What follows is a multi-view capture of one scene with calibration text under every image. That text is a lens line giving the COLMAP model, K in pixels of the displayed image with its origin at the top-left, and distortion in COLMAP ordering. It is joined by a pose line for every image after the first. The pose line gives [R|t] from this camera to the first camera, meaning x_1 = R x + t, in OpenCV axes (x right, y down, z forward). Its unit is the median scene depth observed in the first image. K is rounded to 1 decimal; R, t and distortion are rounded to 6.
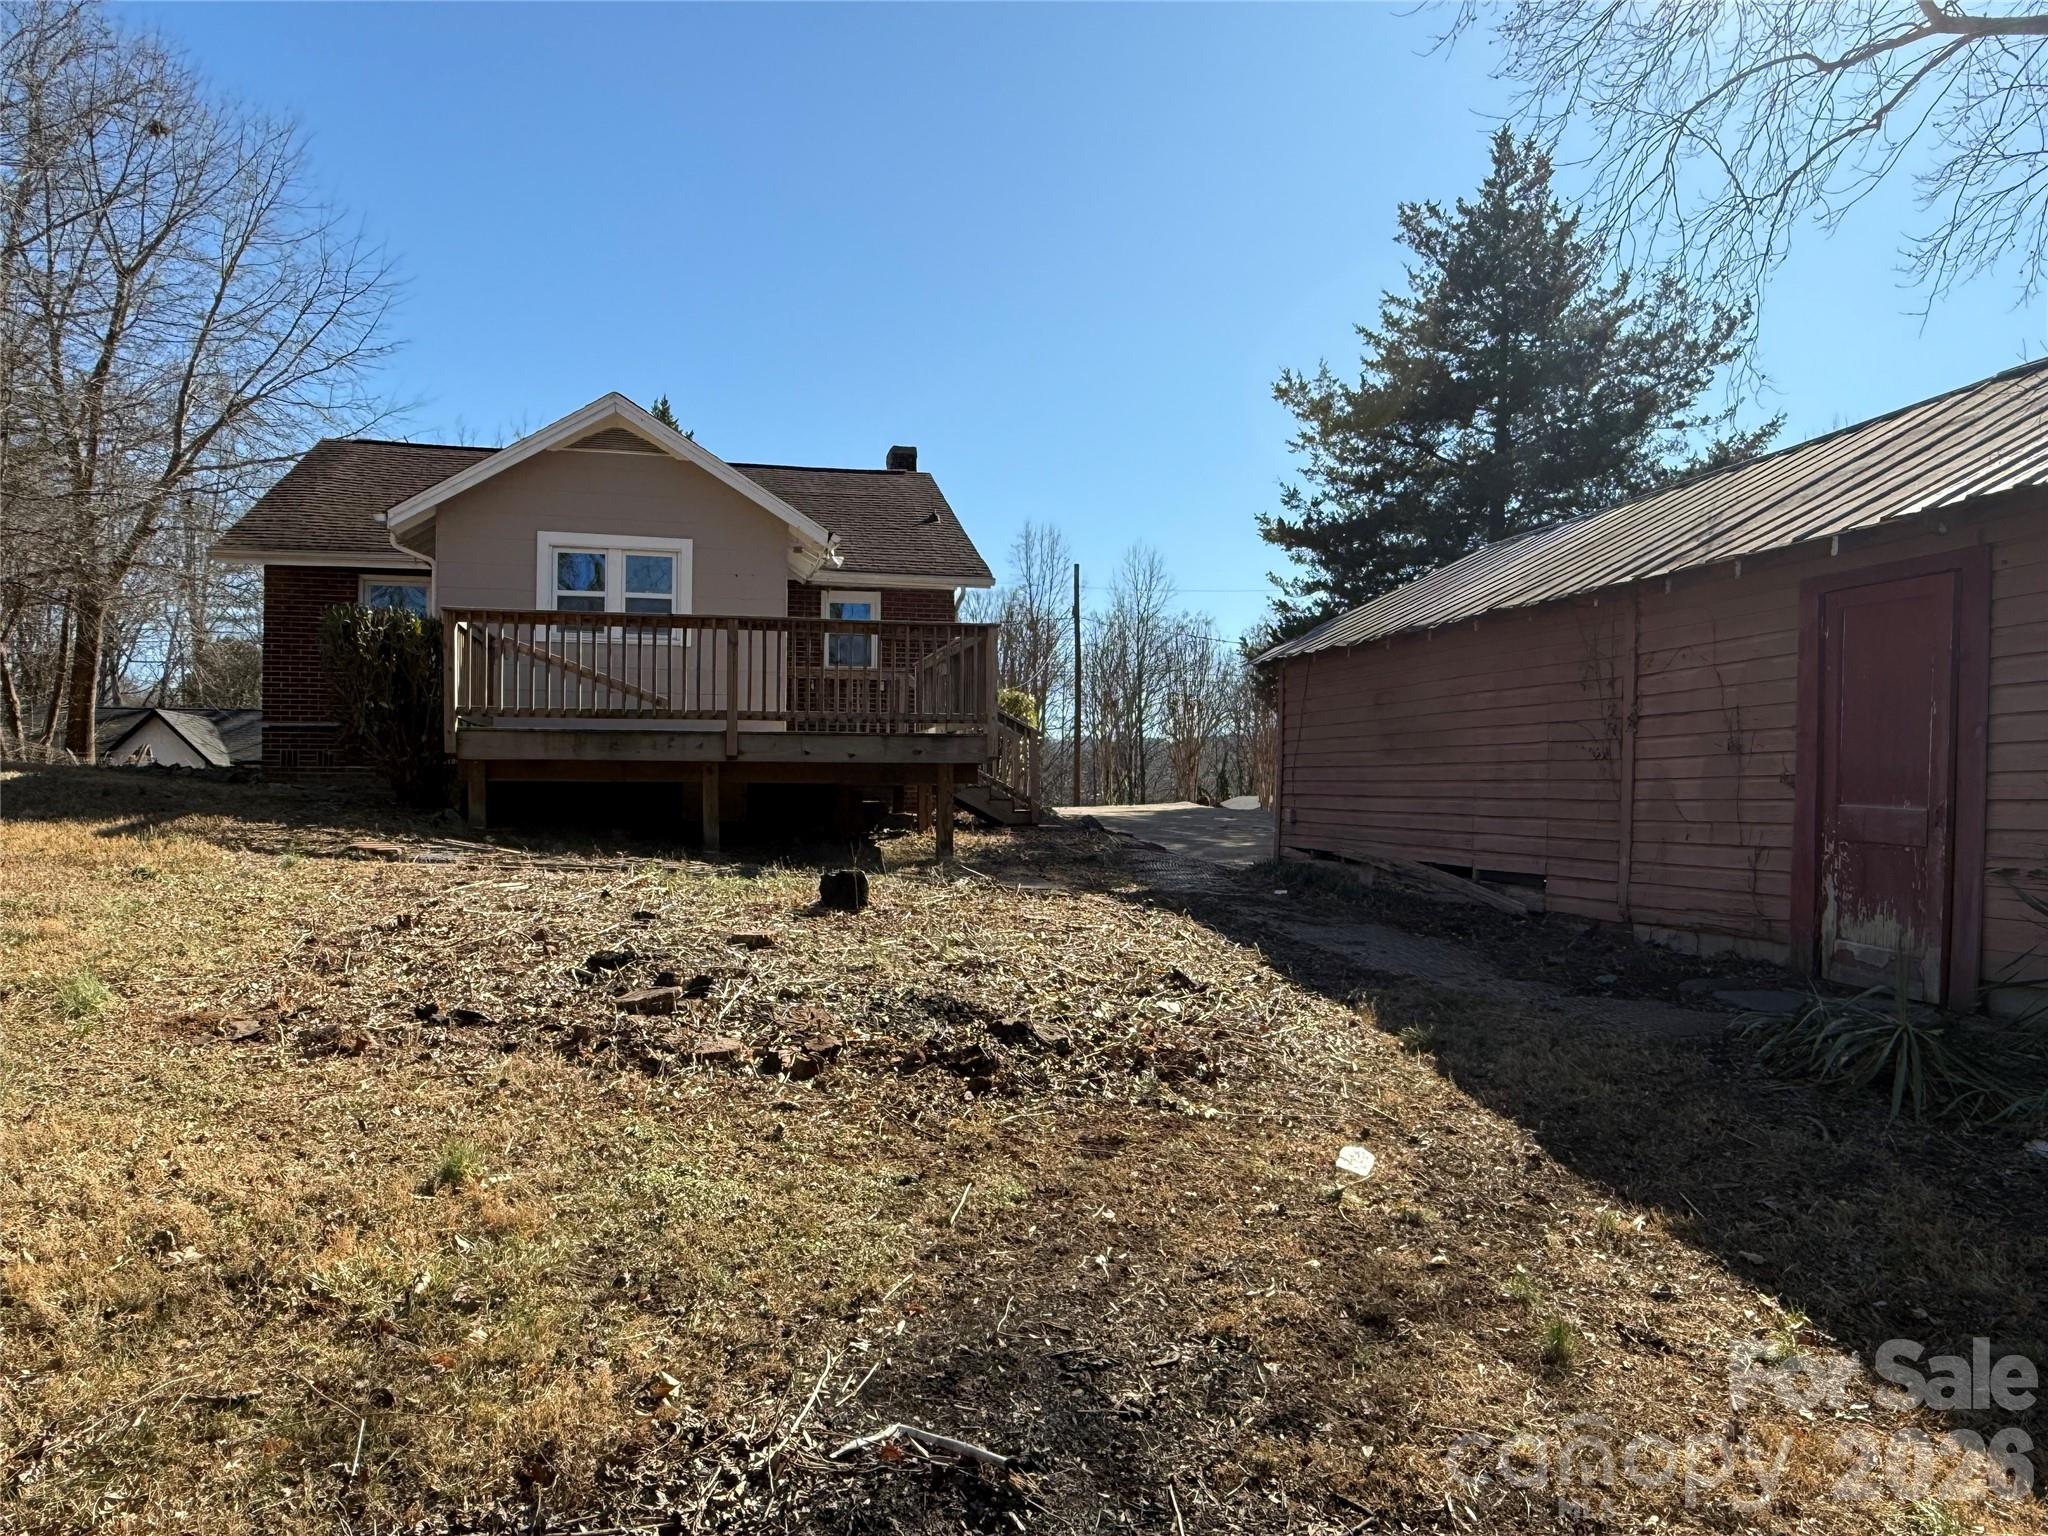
lens RADIAL K [[1374.2, 0, 1008.0], [0, 1374.2, 777.7], [0, 0, 1]] dist [-0.002957, -0.001963]
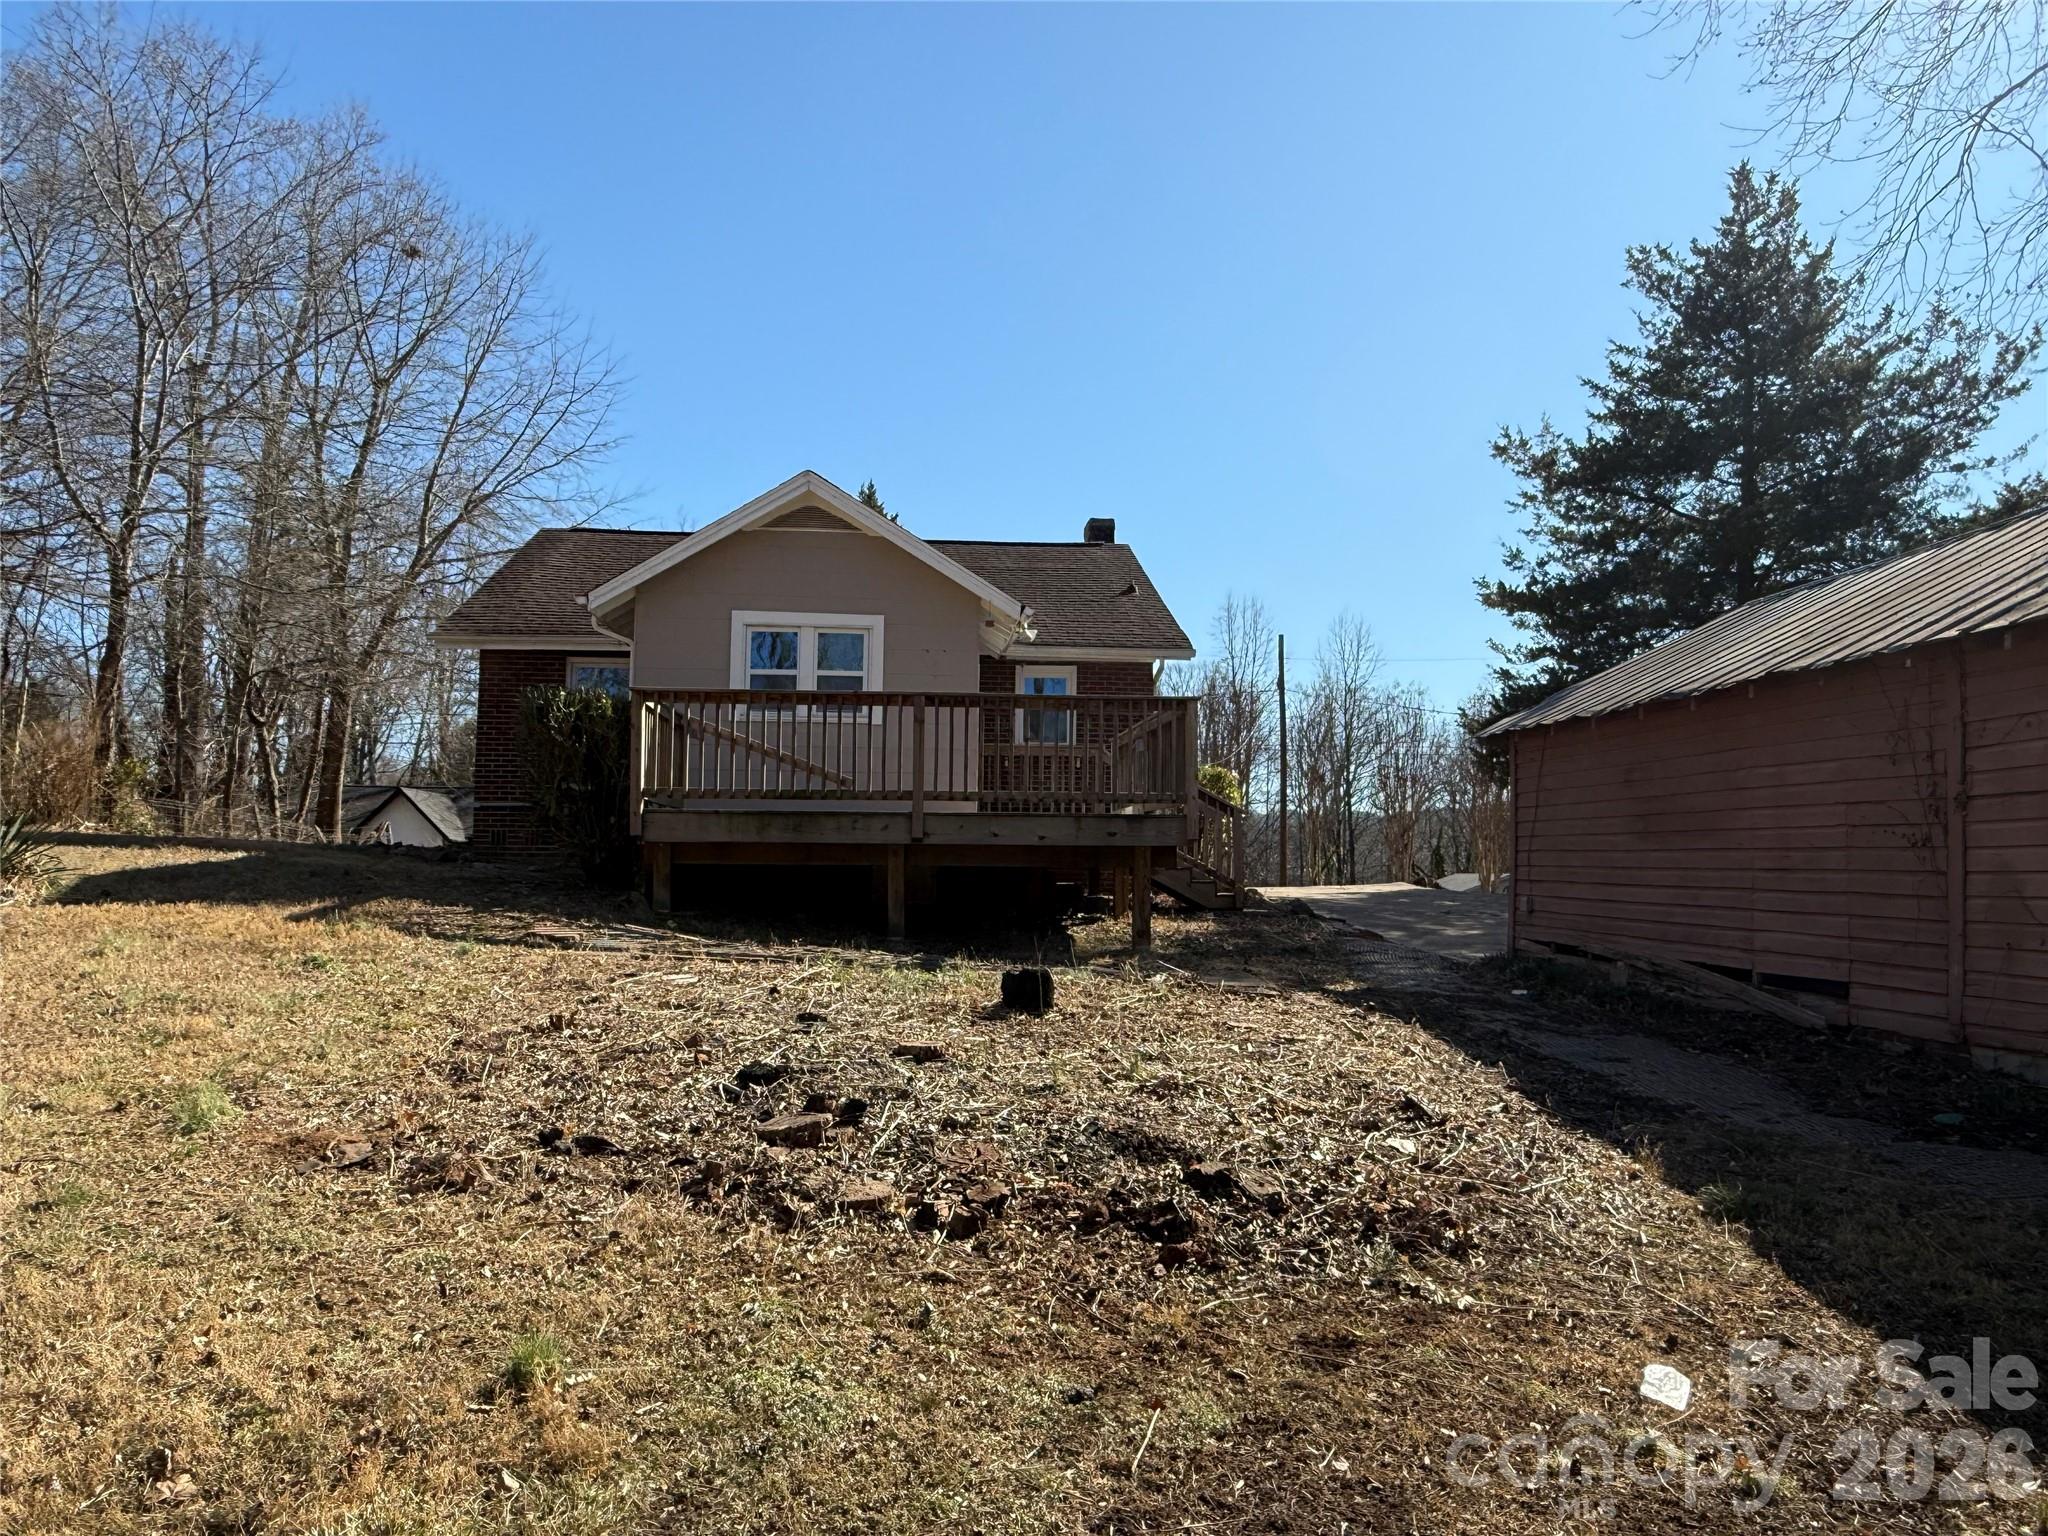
lens RADIAL K [[1374.2, 0, 1008.0], [0, 1374.2, 777.7], [0, 0, 1]] dist [-0.002957, -0.001963]
pose [[0.989257, -0.004956, -0.146101, 0.001211], [-0.002911, 0.998559, -0.053578, -0.006932], [0.146156, 0.053428, 0.987818, 0.063854]]
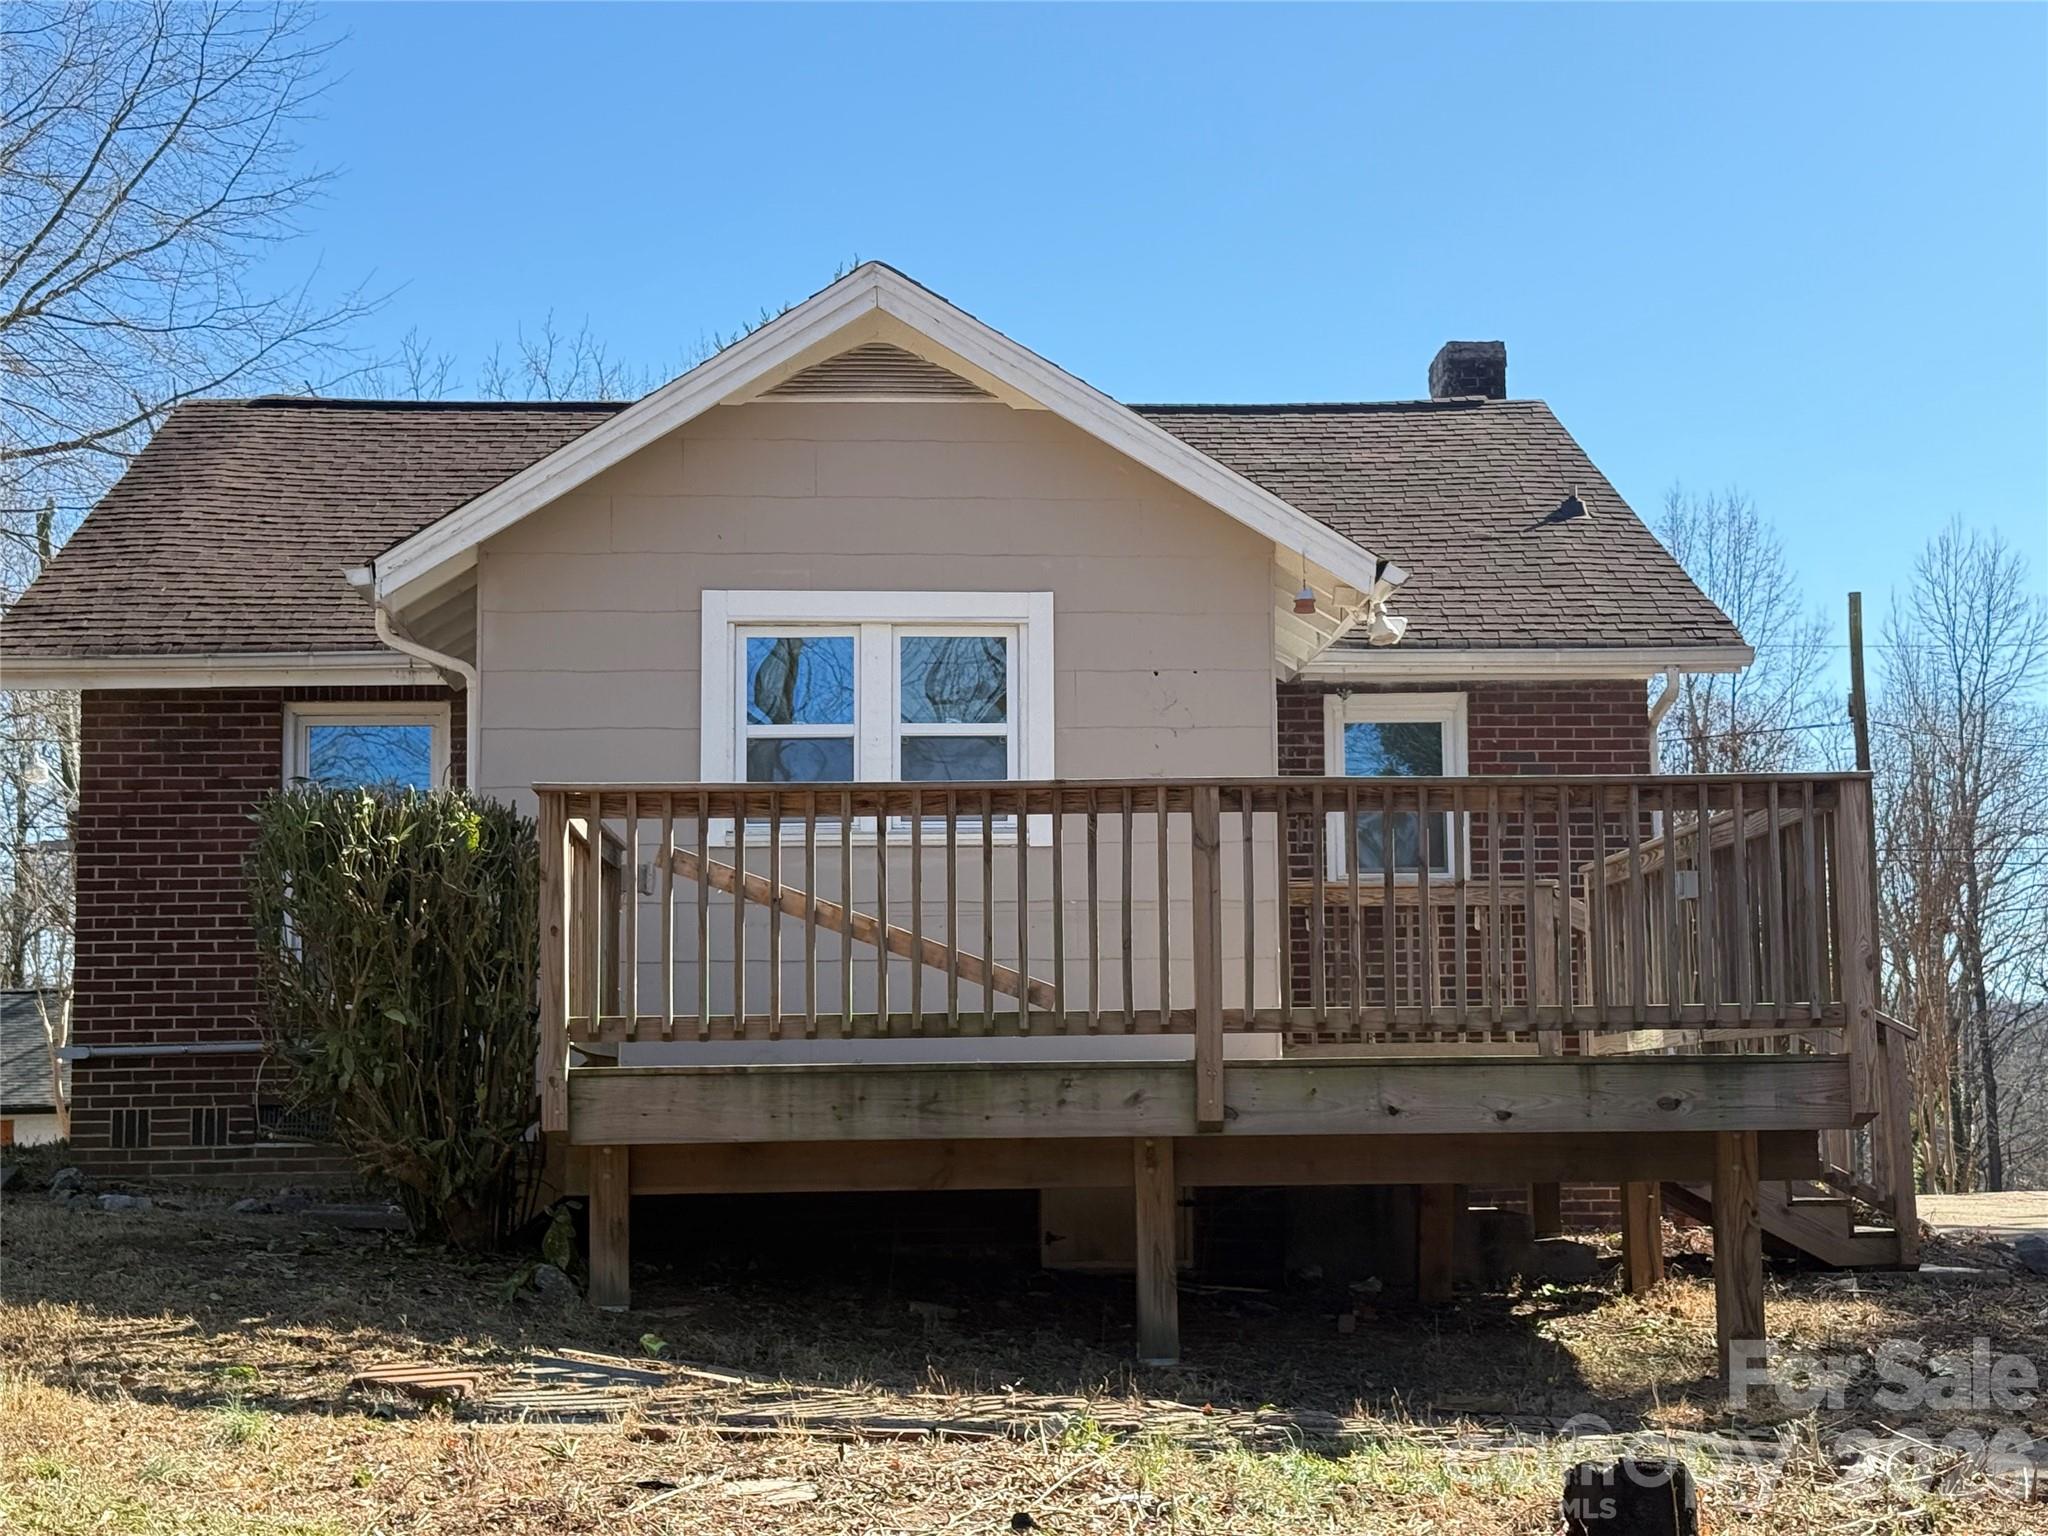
lens RADIAL K [[3189.9, 0, 1024.0], [0, 3189.9, 768.0], [0, 0, 1]] dist [0.154206, -0.049020]
pose [[0.982916, -0.036827, -0.180334, -0.082183], [0.017898, 0.994259, -0.105494, -0.021542], [0.183183, 0.100464, 0.977932, 0.057628]]
